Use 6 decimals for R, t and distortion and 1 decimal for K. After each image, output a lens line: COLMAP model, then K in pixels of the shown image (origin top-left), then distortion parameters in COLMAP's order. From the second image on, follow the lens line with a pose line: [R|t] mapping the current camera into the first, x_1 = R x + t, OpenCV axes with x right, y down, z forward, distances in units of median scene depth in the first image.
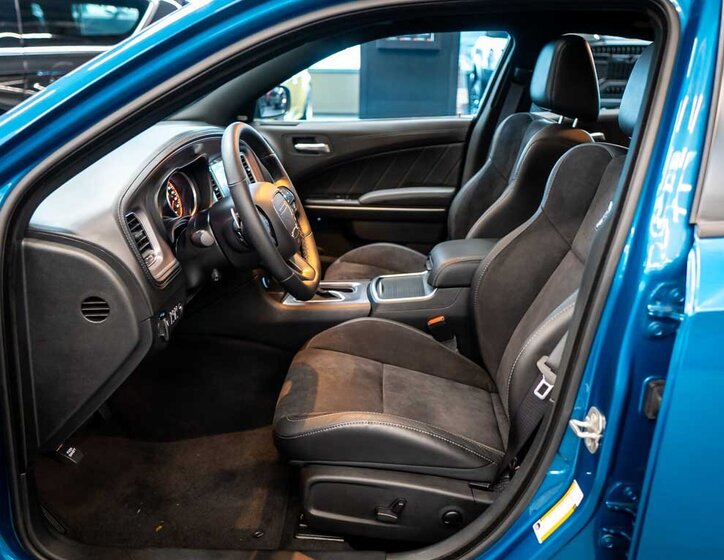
lens RADIAL K [[652.1, 0, 361.5], [0, 652.1, 279.6], [0, 0, 1]] dist [-0.009967, -0.051587]
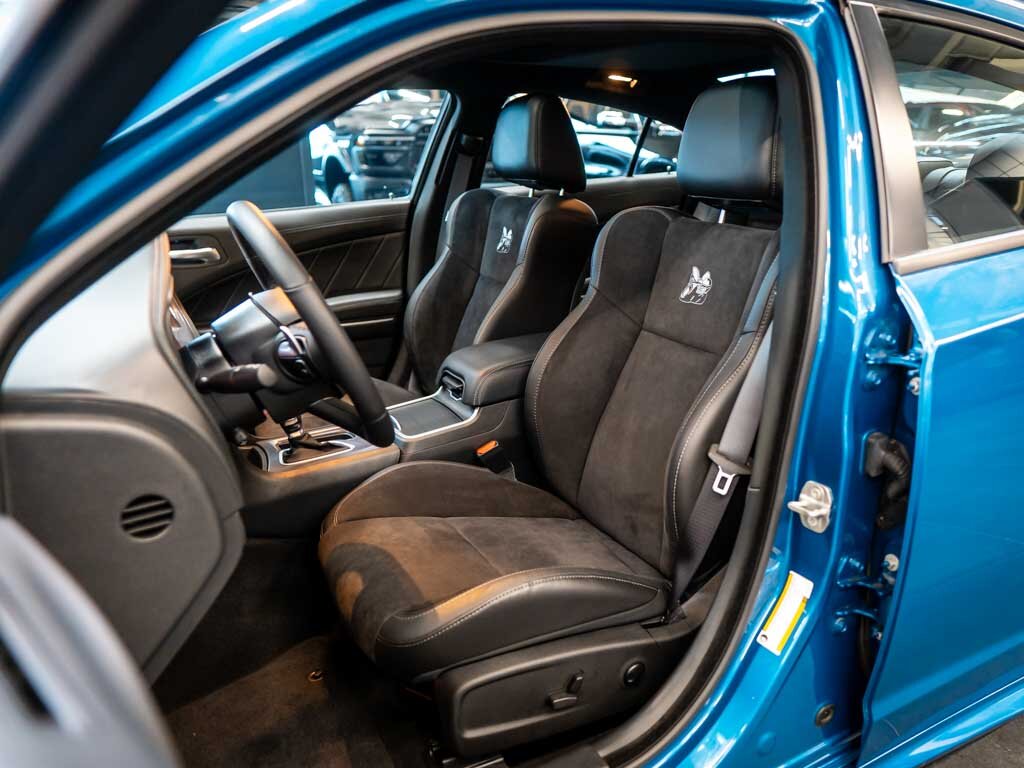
lens RADIAL K [[804.5, 0, 509.2], [0, 804.5, 388.2], [0, 0, 1]] dist [-0.014914, 0.004567]
pose [[0.846879, -0.161441, 0.506688, -0.377496], [0.184526, 0.982816, 0.004728, -0.008150], [-0.498745, 0.089493, 0.862116, 0.173460]]
